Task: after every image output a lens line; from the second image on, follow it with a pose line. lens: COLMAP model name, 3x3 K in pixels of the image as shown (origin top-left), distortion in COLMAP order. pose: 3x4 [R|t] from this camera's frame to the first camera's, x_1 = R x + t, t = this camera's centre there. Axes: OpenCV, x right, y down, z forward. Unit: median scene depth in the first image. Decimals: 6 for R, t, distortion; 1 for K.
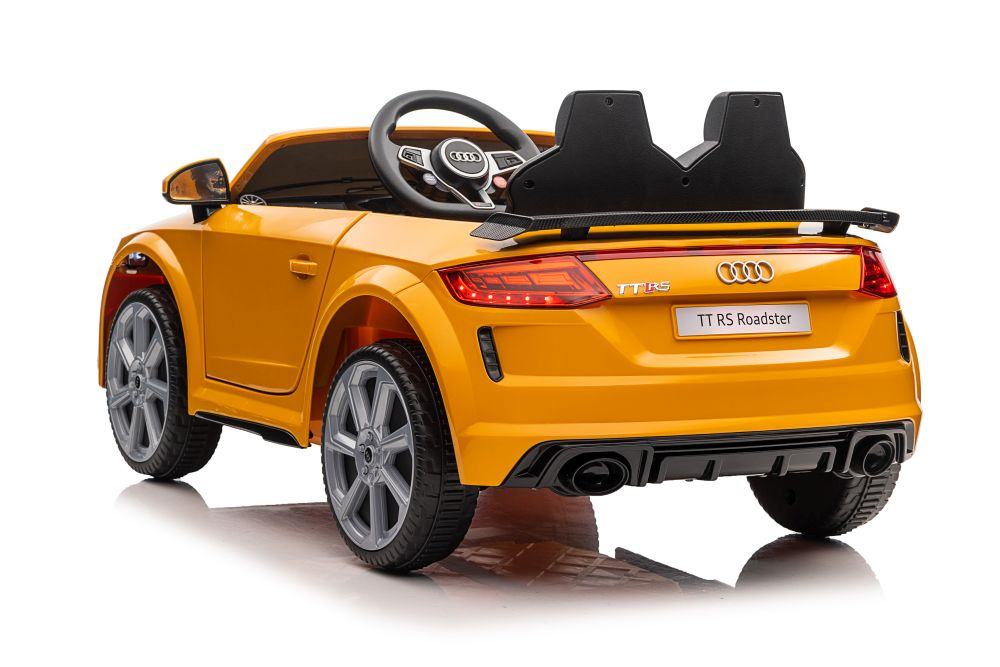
lens RADIAL K [[2277.3, 0, 500.0], [0, 2277.3, 333.5], [0, 0, 1]] dist [0.031792, 0.054774]
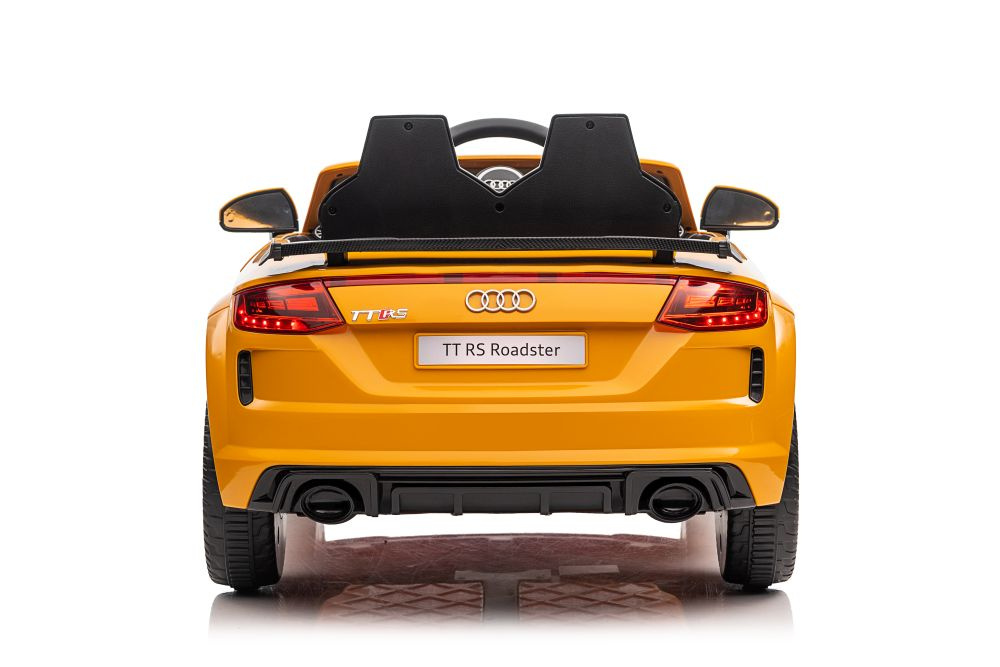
lens RADIAL K [[2277.3, 0, 500.0], [0, 2277.3, 333.5], [0, 0, 1]] dist [0.031792, 0.054774]
pose [[0.905020, 0.019865, -0.424904, 0.518960], [-0.026388, 0.999607, -0.009470, -0.003993], [0.424549, 0.019783, 0.905189, 0.129001]]
